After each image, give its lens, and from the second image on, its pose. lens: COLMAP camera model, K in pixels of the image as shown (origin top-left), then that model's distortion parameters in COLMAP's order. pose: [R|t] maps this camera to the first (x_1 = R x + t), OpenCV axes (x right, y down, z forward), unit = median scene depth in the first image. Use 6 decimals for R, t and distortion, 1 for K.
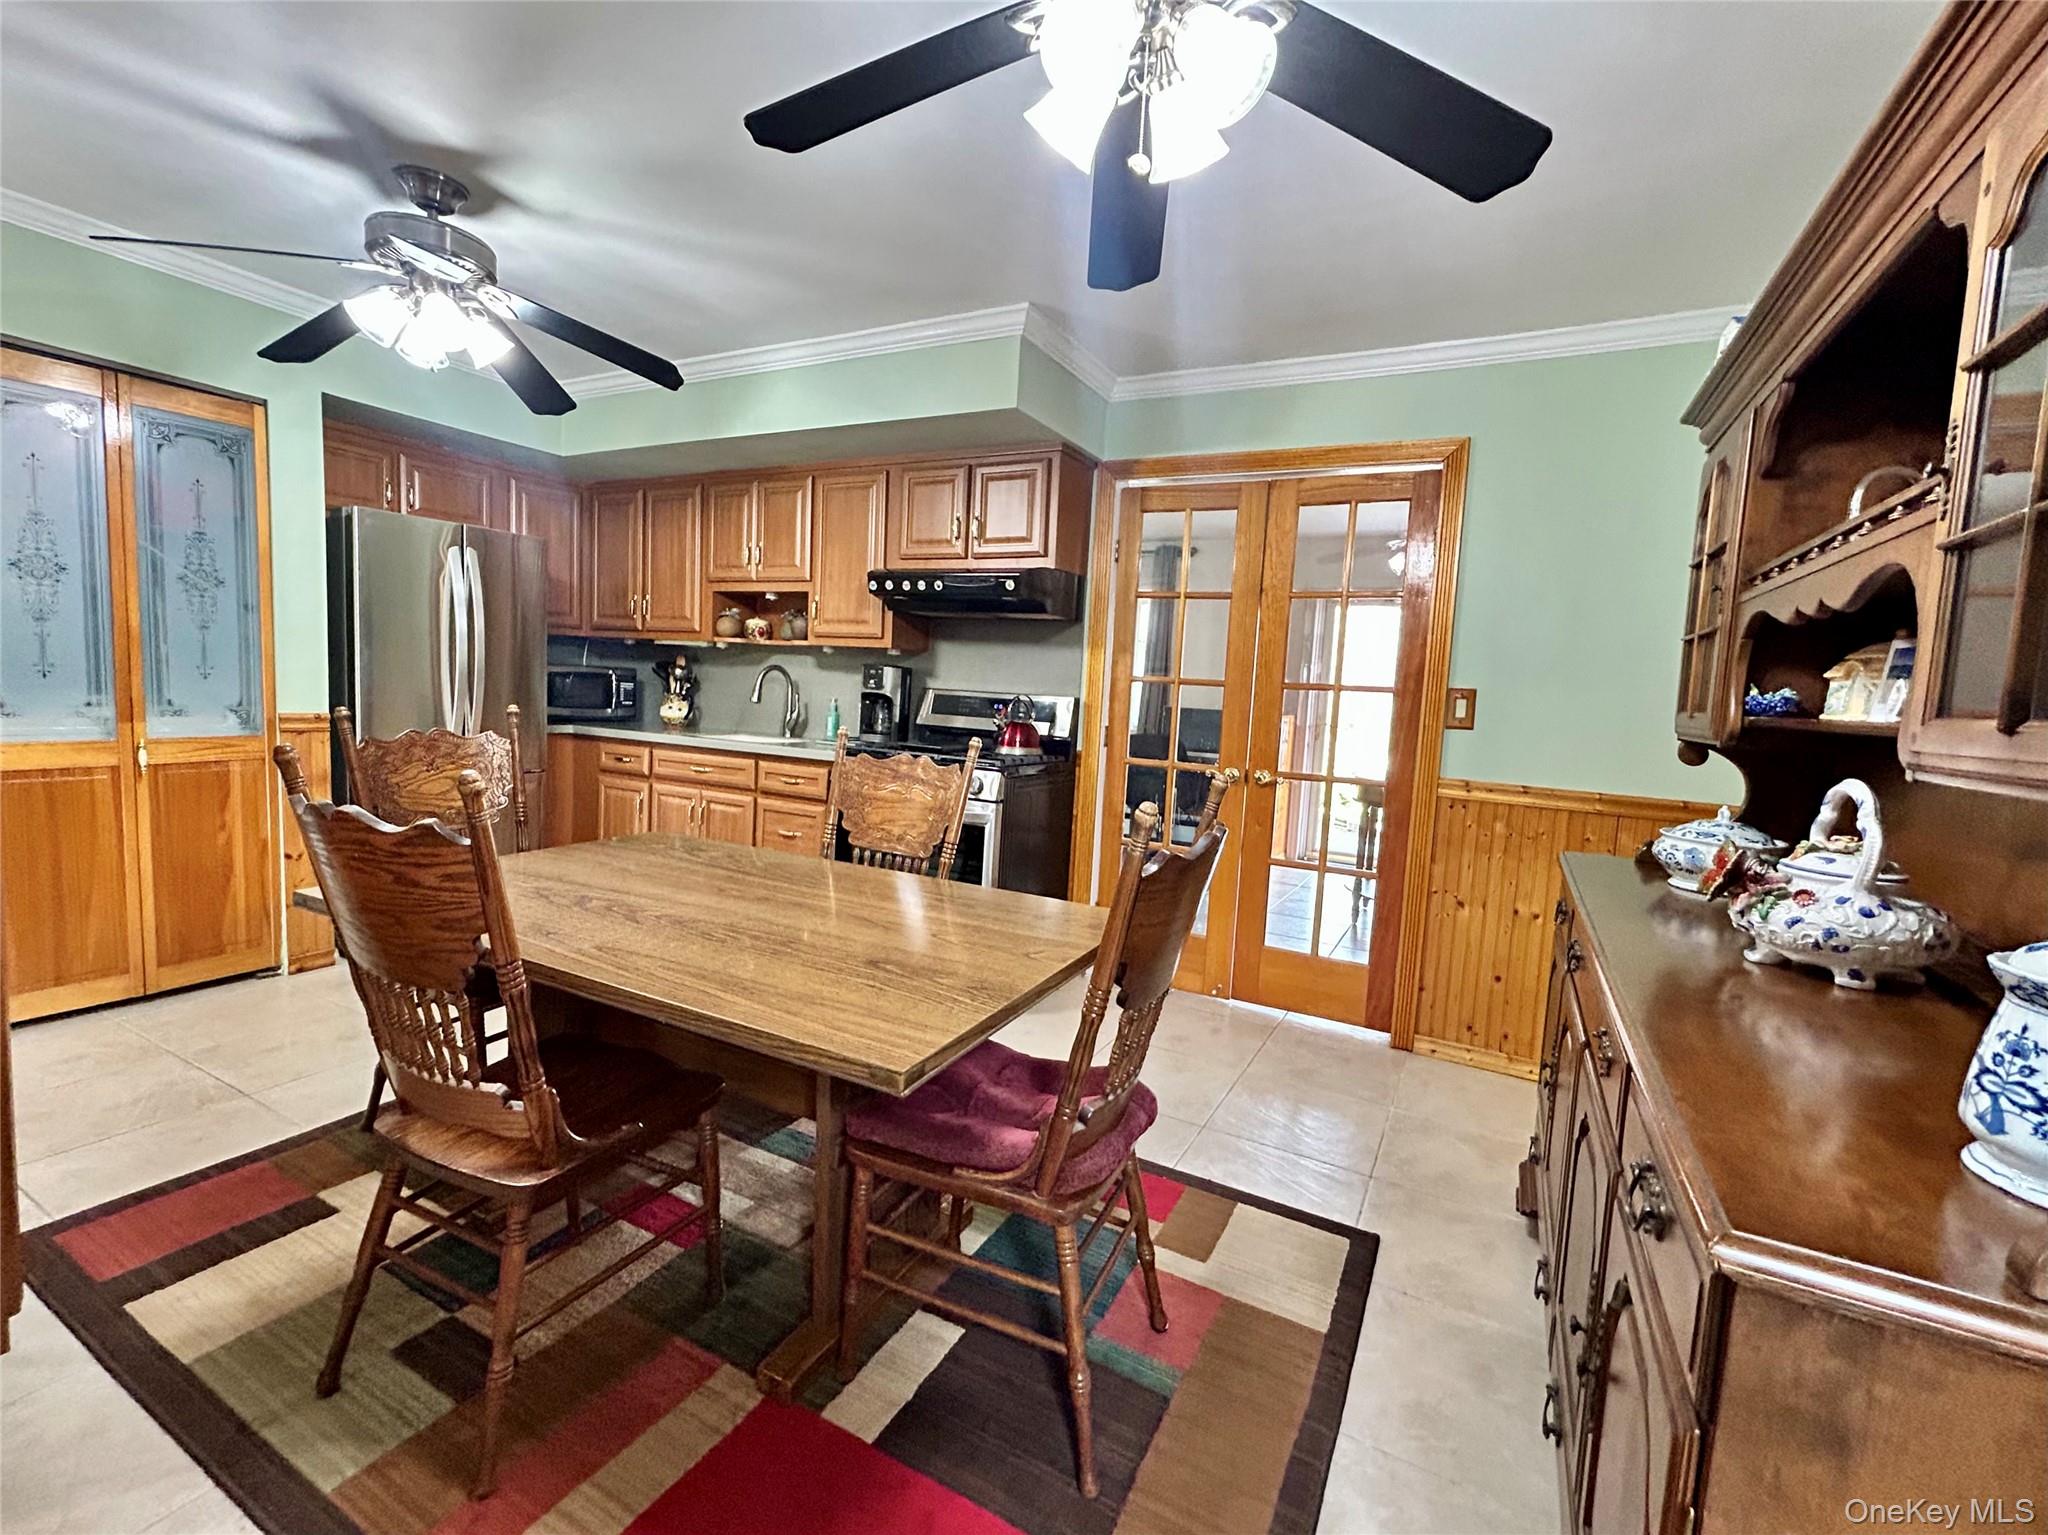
lens RADIAL K [[878.6, 0, 1024.0], [0, 878.6, 767.5], [0, 0, 1]] dist [-0.001180, 0.000062]
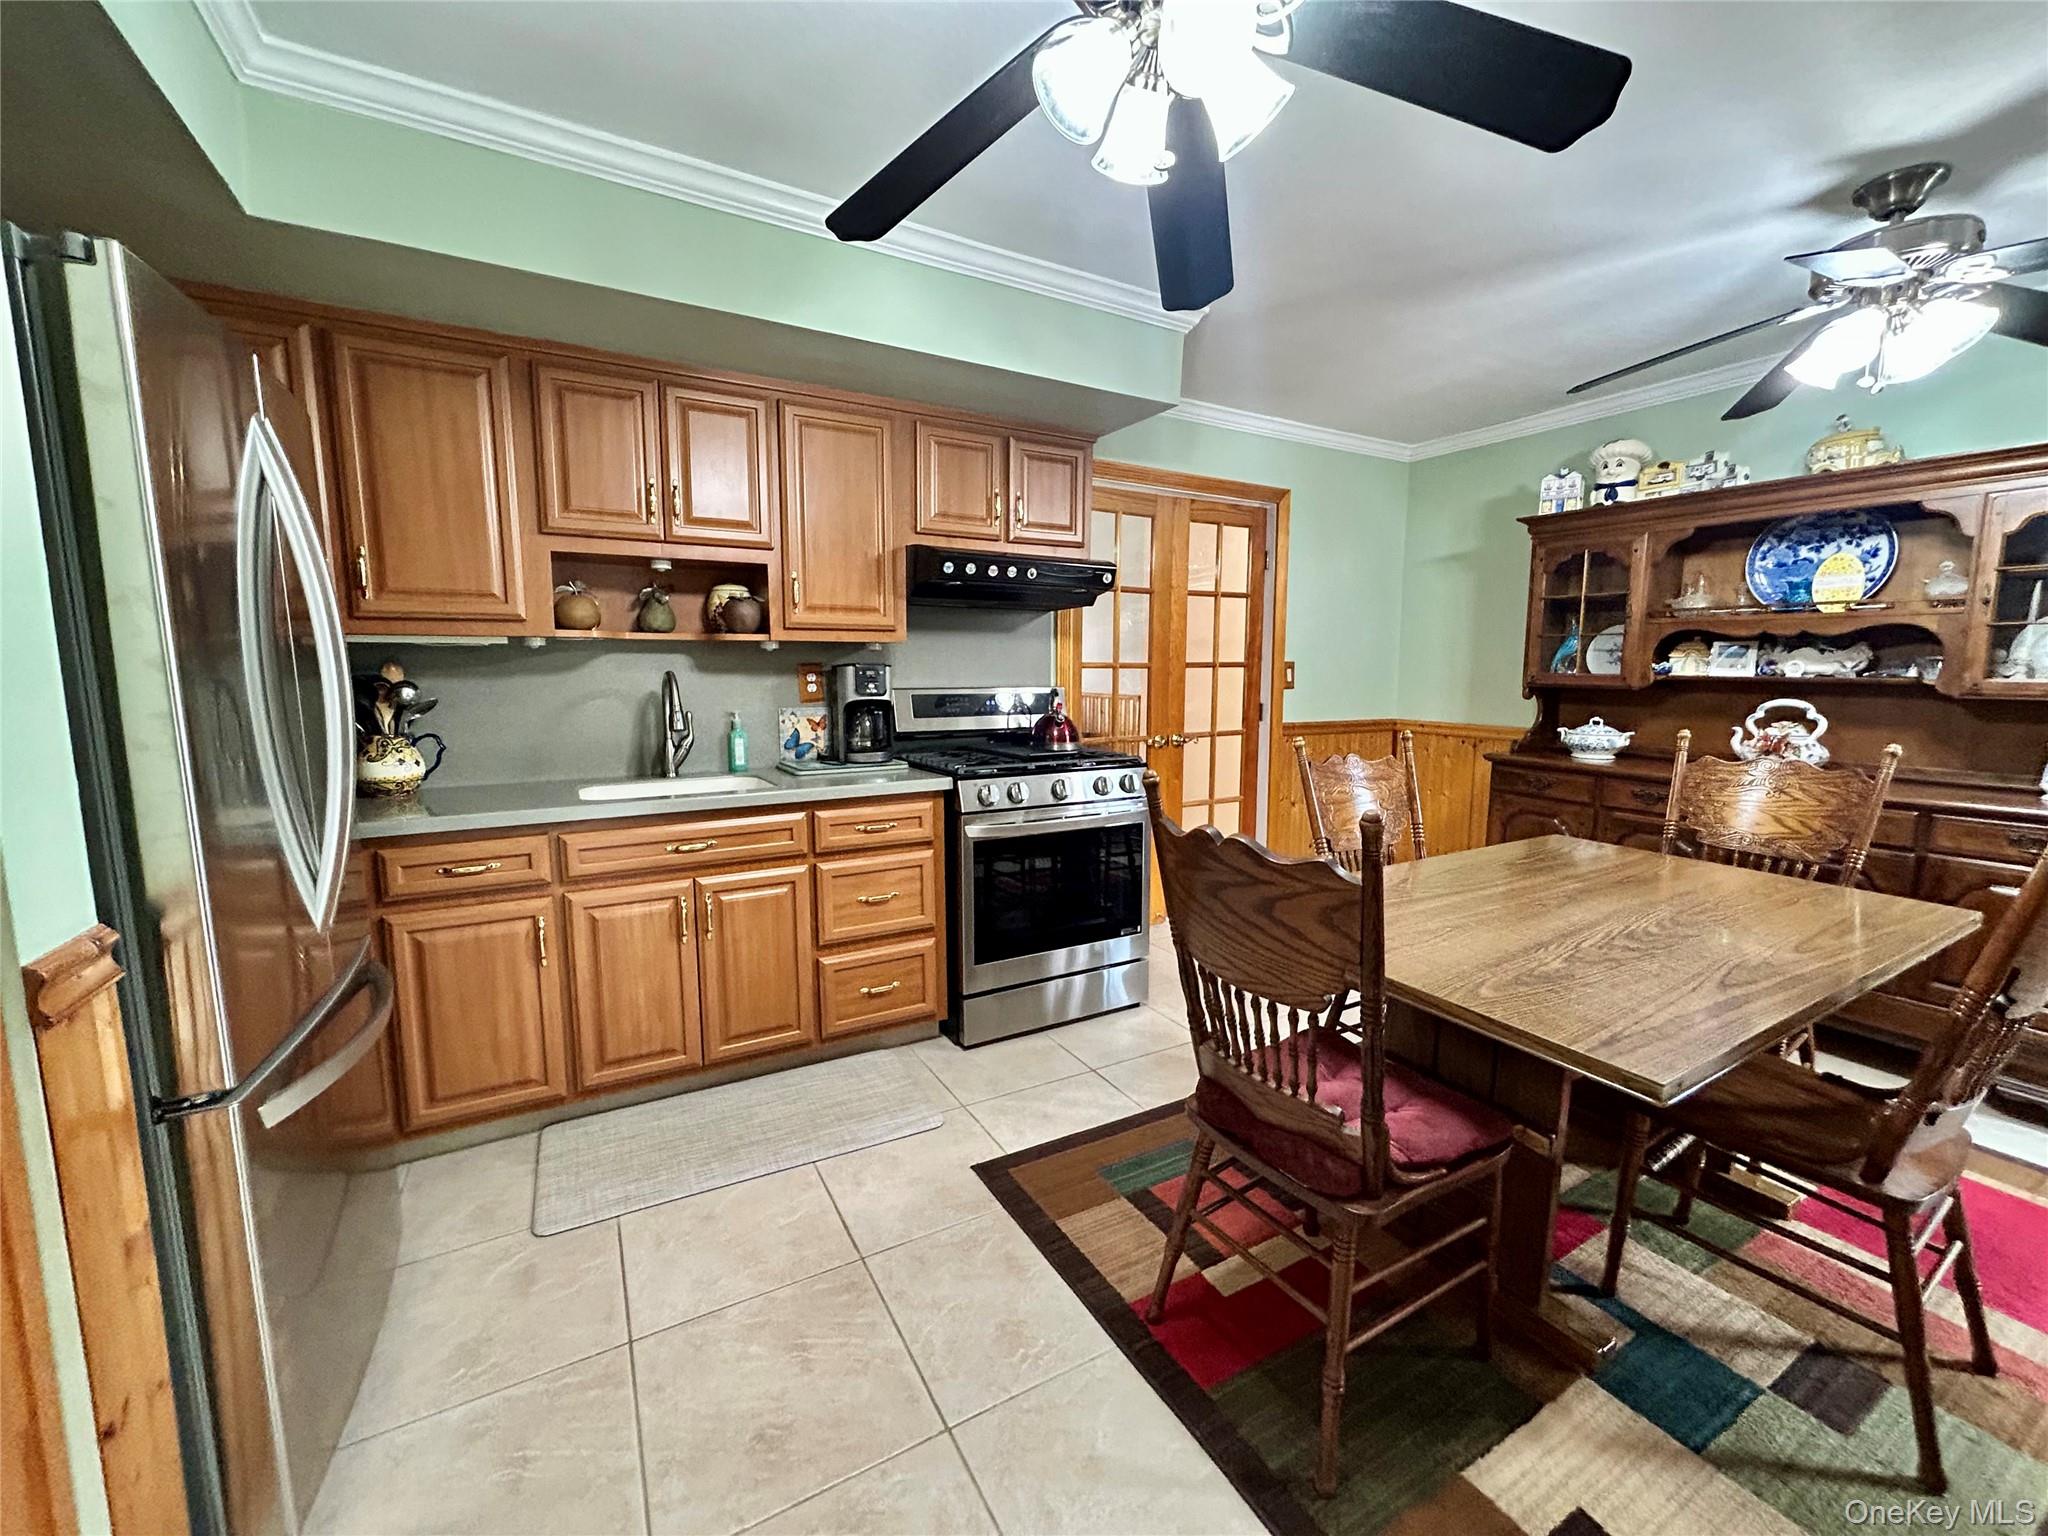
lens RADIAL K [[831.3, 0, 1024.0], [0, 831.3, 768.0], [0, 0, 1]] dist [-0.003149, 0.000962]
pose [[0.538600, -0.157395, 0.827730, -0.829091], [0.105336, 0.987268, 0.119190, -0.113580], [-0.835951, 0.022994, 0.548322, 0.547974]]
